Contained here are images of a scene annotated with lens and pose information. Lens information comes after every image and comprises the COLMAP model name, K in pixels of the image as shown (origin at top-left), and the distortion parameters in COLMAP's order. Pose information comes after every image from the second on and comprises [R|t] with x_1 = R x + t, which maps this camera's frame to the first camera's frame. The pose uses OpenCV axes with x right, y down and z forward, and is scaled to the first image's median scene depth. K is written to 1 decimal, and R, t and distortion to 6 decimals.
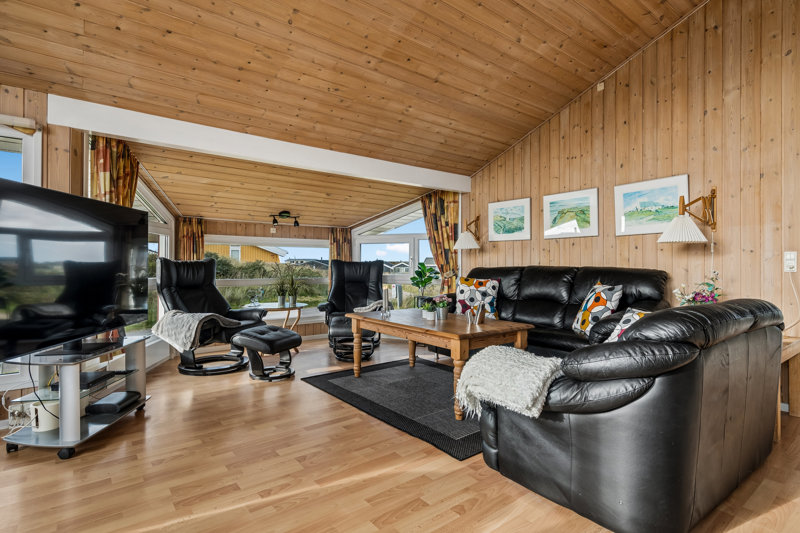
lens RADIAL K [[411.4, 0, 396.8], [0, 411.4, 260.8], [0, 0, 1]] dist [0.004037, 0.003052]
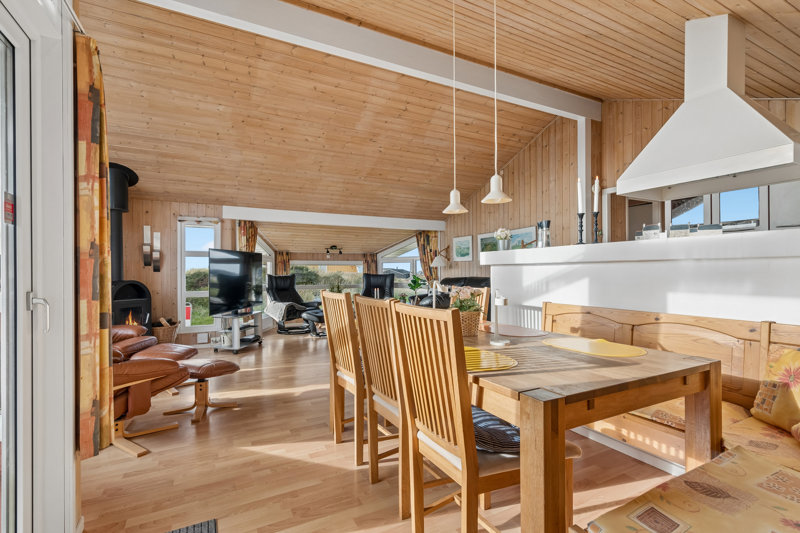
lens RADIAL K [[368.9, 0, 397.6], [0, 368.9, 274.6], [0, 0, 1]] dist [0.001982, -0.000067]
pose [[0.983415, -0.008588, -0.181167, 0.312107], [0.010838, 0.999876, 0.011432, -0.017040], [0.181046, -0.013206, 0.983386, -0.544127]]
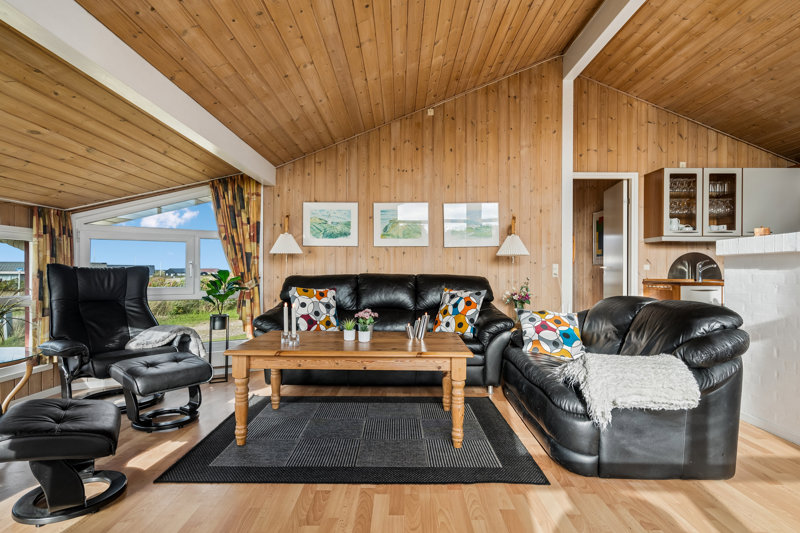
lens RADIAL K [[411.4, 0, 395.5], [0, 411.4, 270.9], [0, 0, 1]] dist [0.004037, 0.003052]
pose [[0.621576, 0.001231, 0.783353, -0.394049], [-0.007722, 0.999960, 0.004555, 0.000896], [-0.783316, -0.008880, 0.621560, 0.347998]]
